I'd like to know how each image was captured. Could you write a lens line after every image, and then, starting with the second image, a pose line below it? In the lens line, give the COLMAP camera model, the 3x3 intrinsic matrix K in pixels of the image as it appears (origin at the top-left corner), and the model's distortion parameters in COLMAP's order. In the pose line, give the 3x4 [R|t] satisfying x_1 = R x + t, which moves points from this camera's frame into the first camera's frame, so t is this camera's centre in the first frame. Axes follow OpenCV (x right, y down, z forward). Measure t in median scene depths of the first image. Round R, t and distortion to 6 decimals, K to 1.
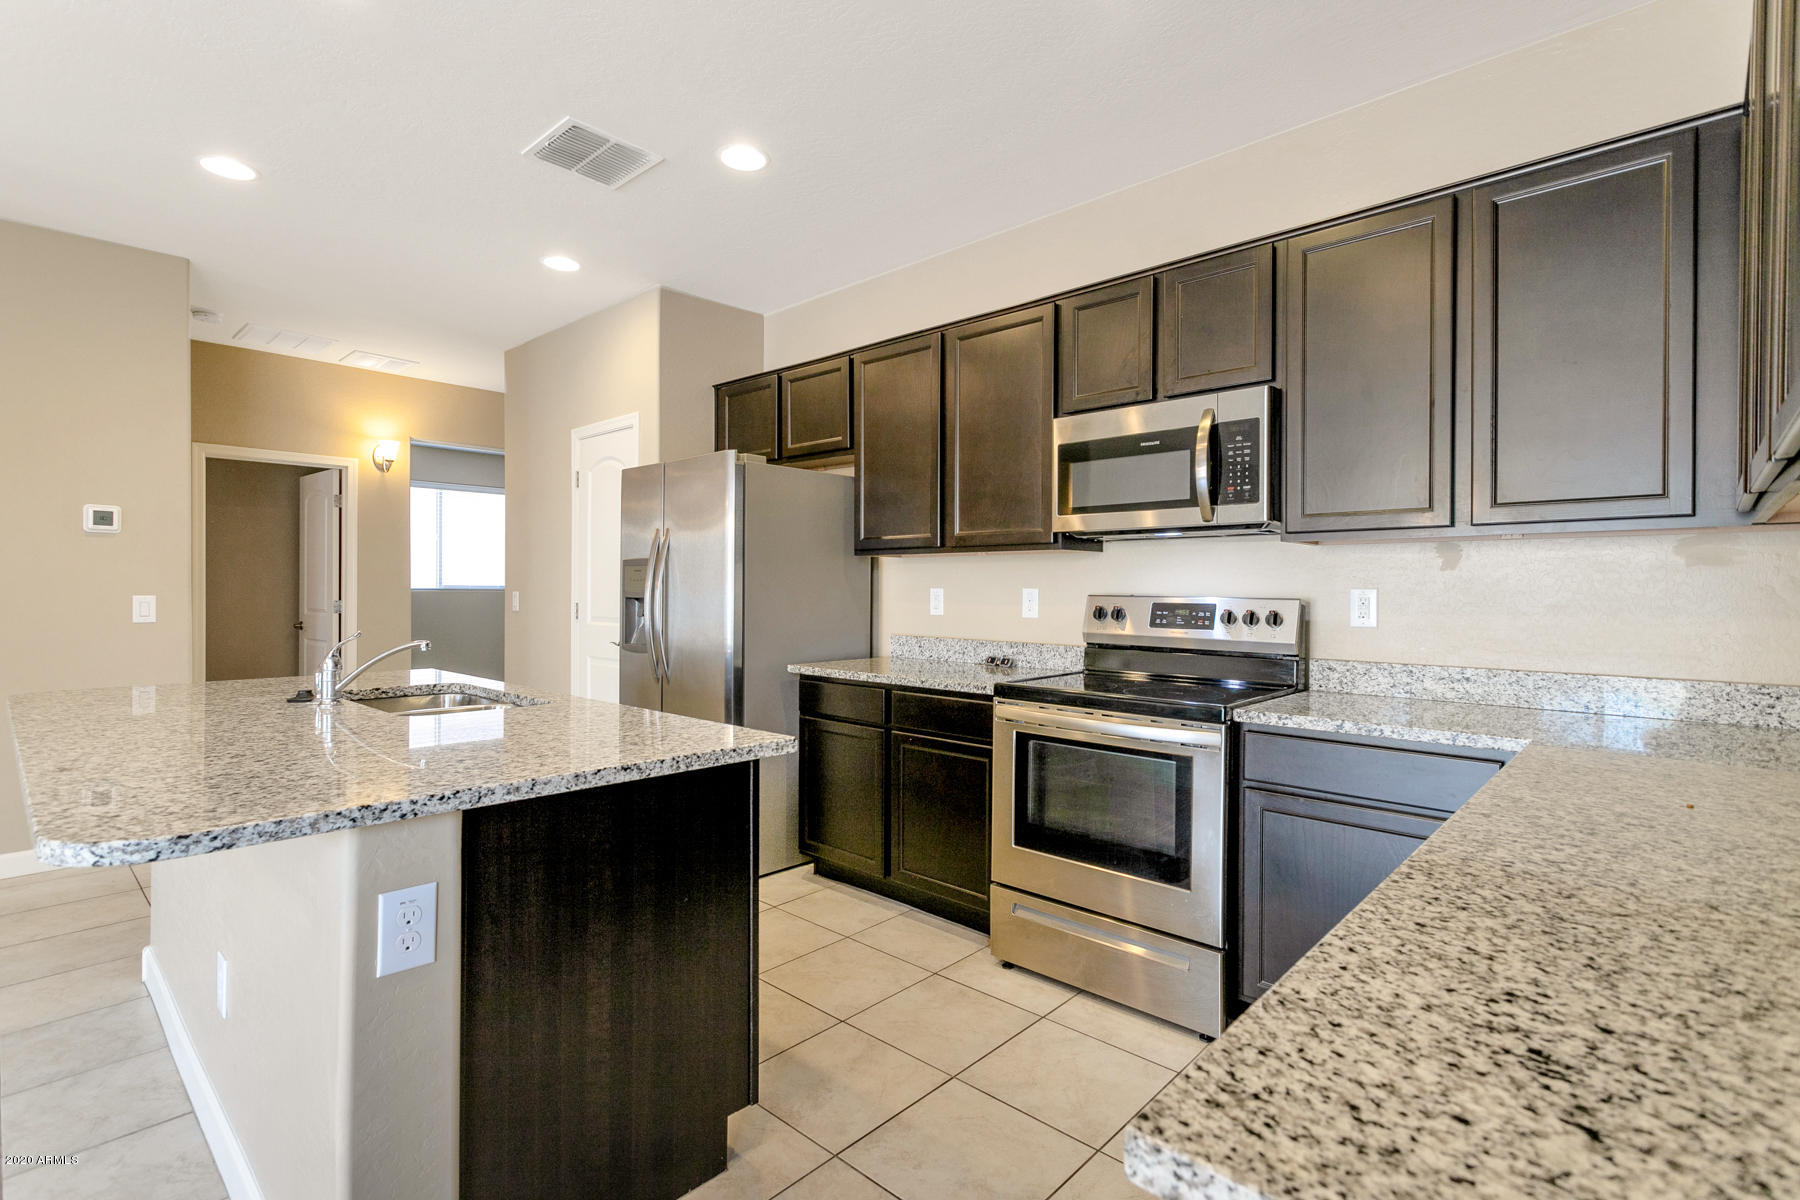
lens RADIAL K [[844.2, 0, 901.0], [0, 844.2, 590.0], [0, 0, 1]] dist [-0.000895, 0.000002]
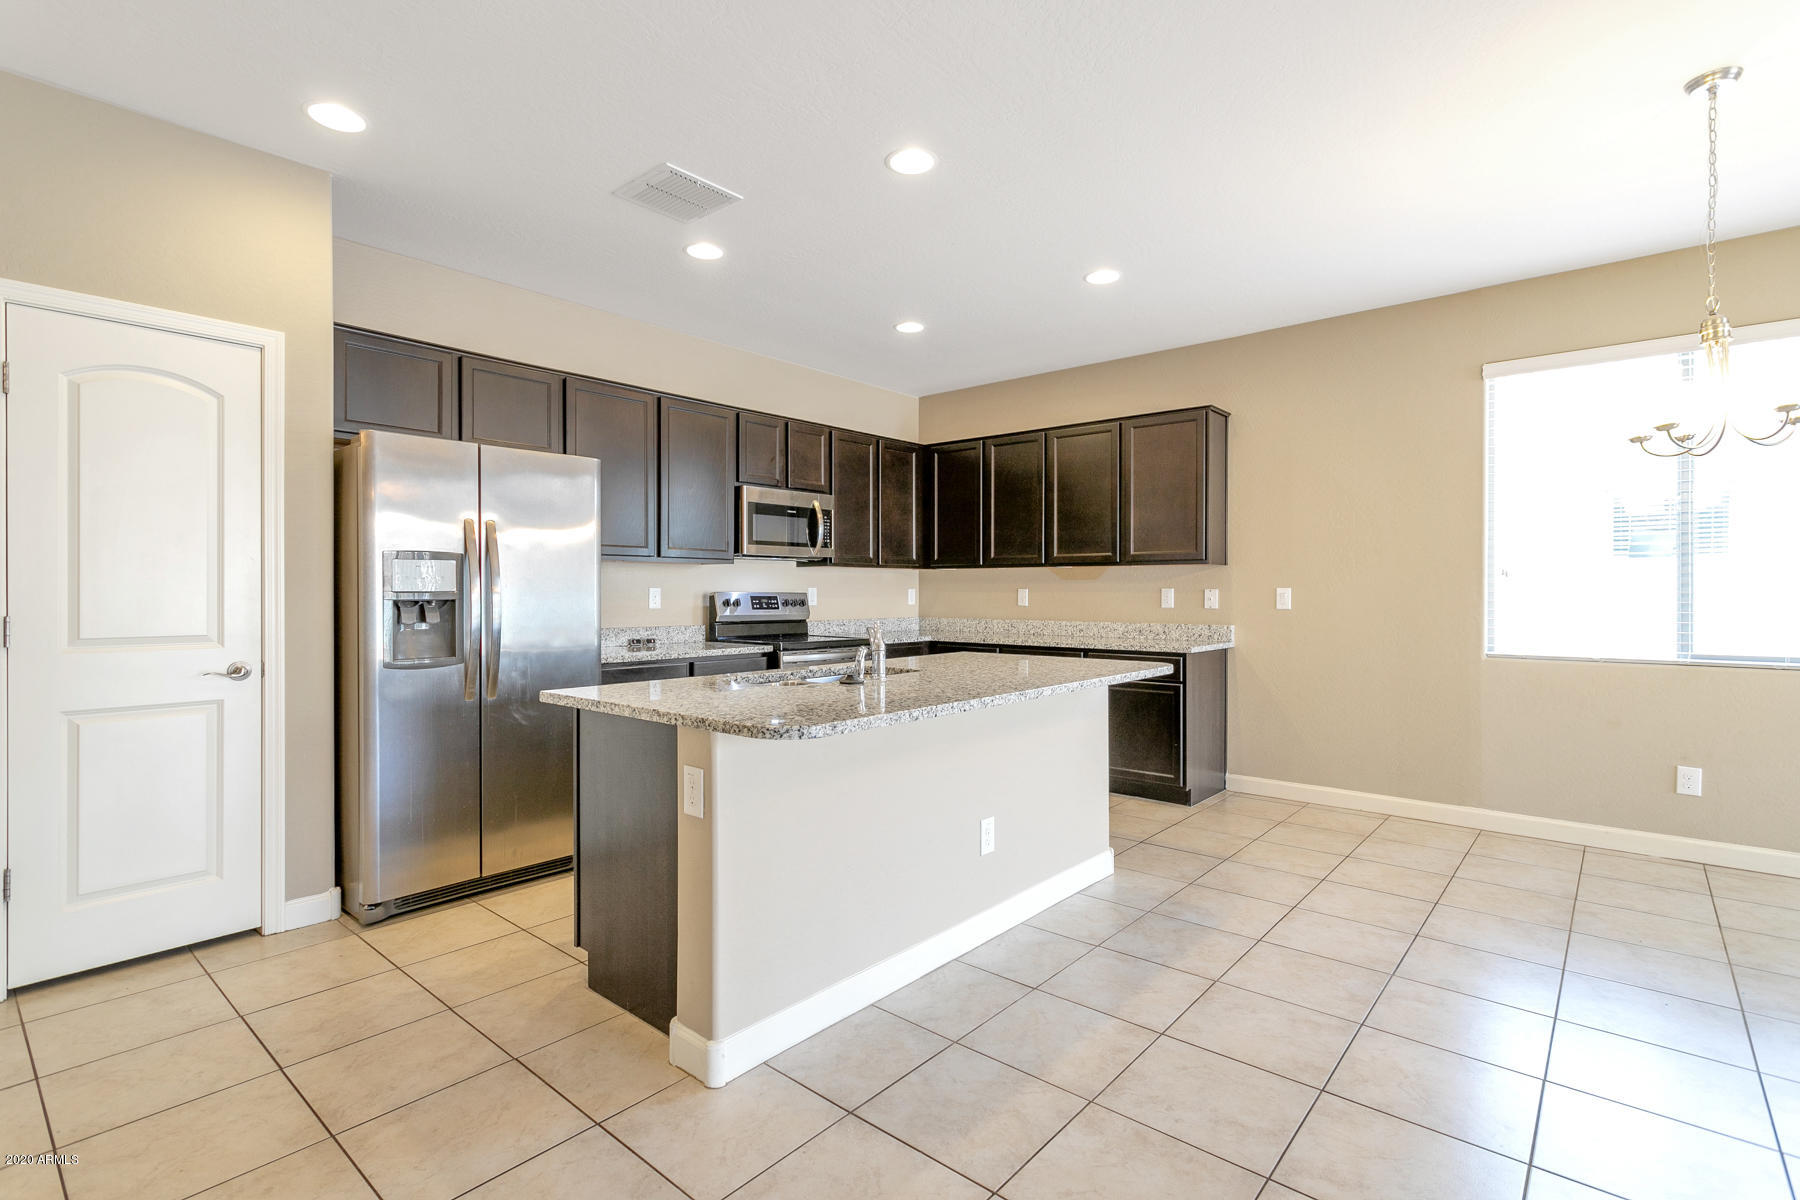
lens RADIAL K [[844.2, 0, 901.0], [0, 844.2, 590.0], [0, 0, 1]] dist [-0.000895, 0.000002]
pose [[-0.031188, -0.007004, 0.999489, -1.394677], [0.000832, 0.999975, 0.007034, -0.009261], [-0.999513, 0.001051, -0.031181, 0.698501]]
